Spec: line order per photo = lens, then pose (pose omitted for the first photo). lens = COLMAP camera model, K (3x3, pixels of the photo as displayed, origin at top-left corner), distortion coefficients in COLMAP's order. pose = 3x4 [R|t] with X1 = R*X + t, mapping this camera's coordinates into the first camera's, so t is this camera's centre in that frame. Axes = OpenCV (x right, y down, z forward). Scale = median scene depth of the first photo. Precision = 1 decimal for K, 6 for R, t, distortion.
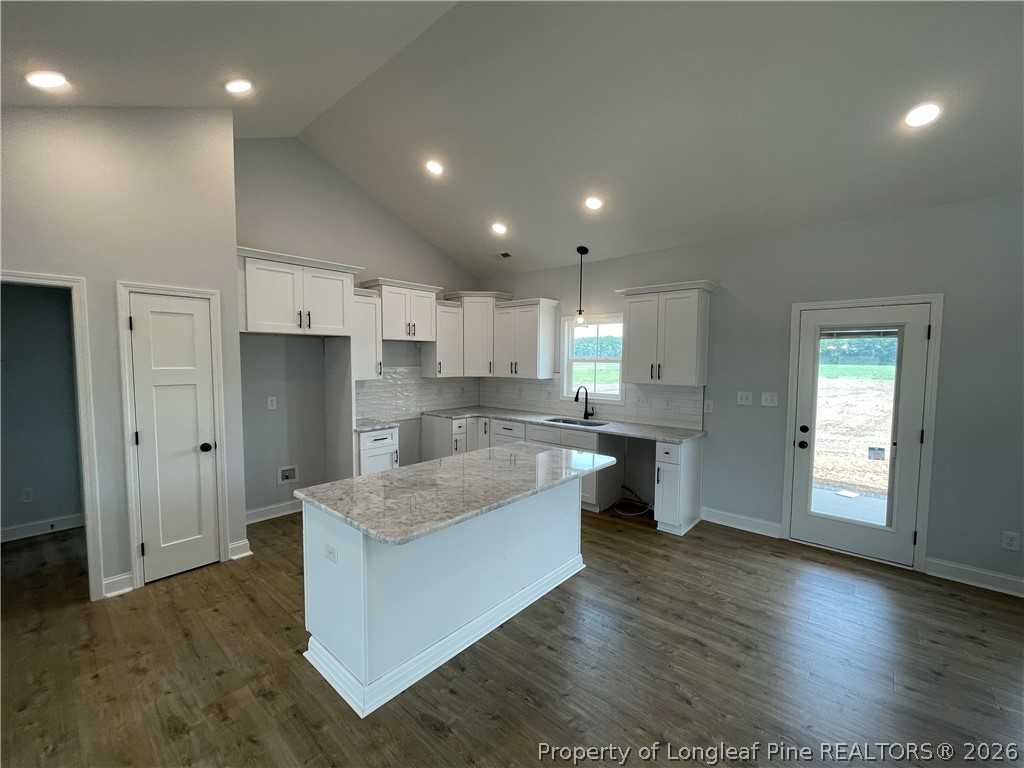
lens RADIAL K [[427.3, 0, 512.0], [0, 427.3, 384.0], [0, 0, 1]] dist [-0.005165, -0.000438]
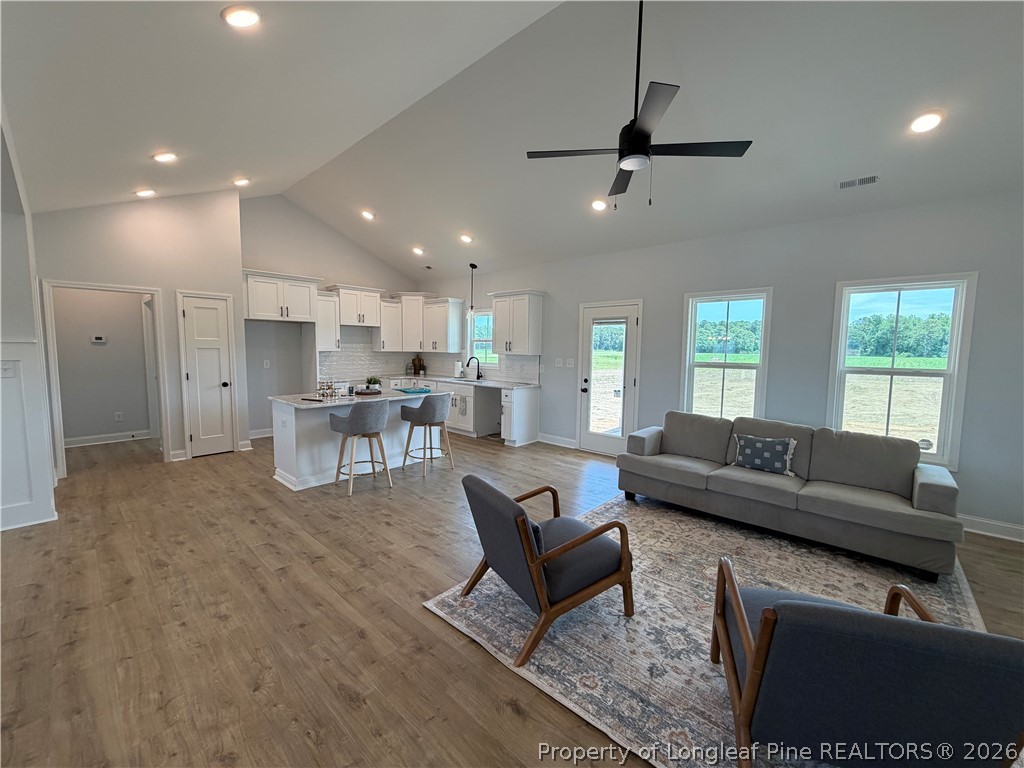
lens RADIAL K [[413.0, 0, 512.0], [0, 413.0, 384.0], [0, 0, 1]] dist [-0.000861, 0.000041]
pose [[0.999793, 0.009358, -0.018094, 0.383172], [-0.008879, 0.999613, 0.026371, 0.070616], [0.018333, -0.026205, 0.999488, -0.527206]]
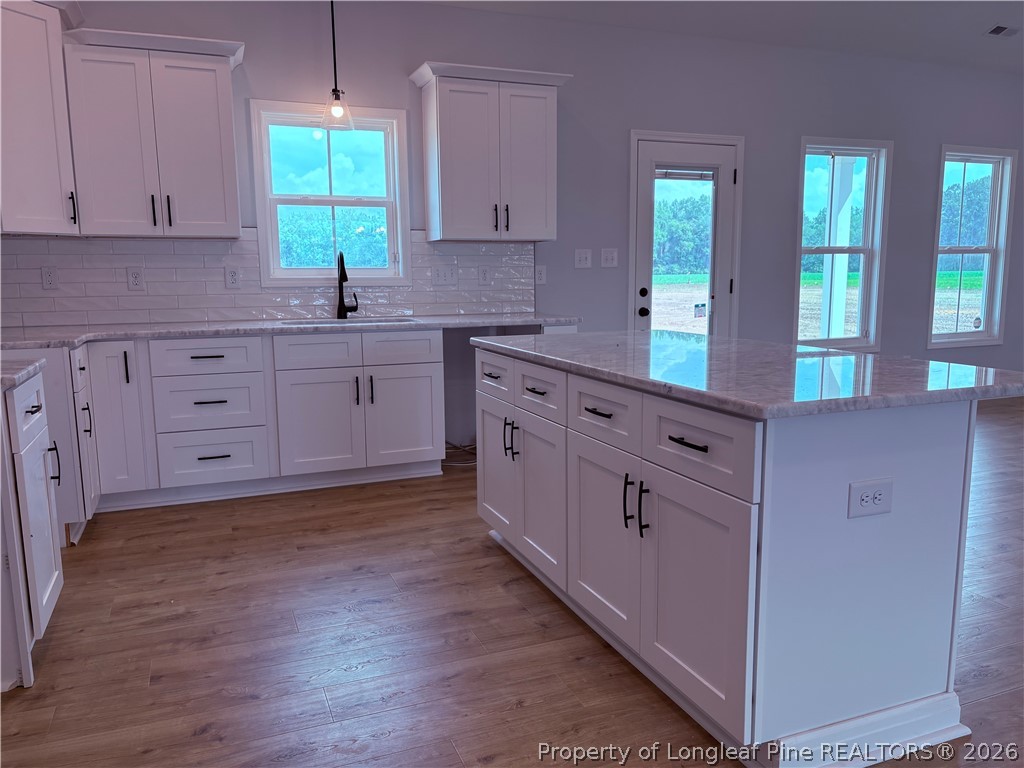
lens RADIAL K [[777.4, 0, 514.4], [0, 777.4, 388.6], [0, 0, 1]] dist [0.073297, -0.092383]
pose [[0.447100, -0.145273, 0.882608, -0.680597], [0.066711, 0.989391, 0.129055, 0.070587], [-0.891993, 0.001179, 0.452048, 0.486490]]
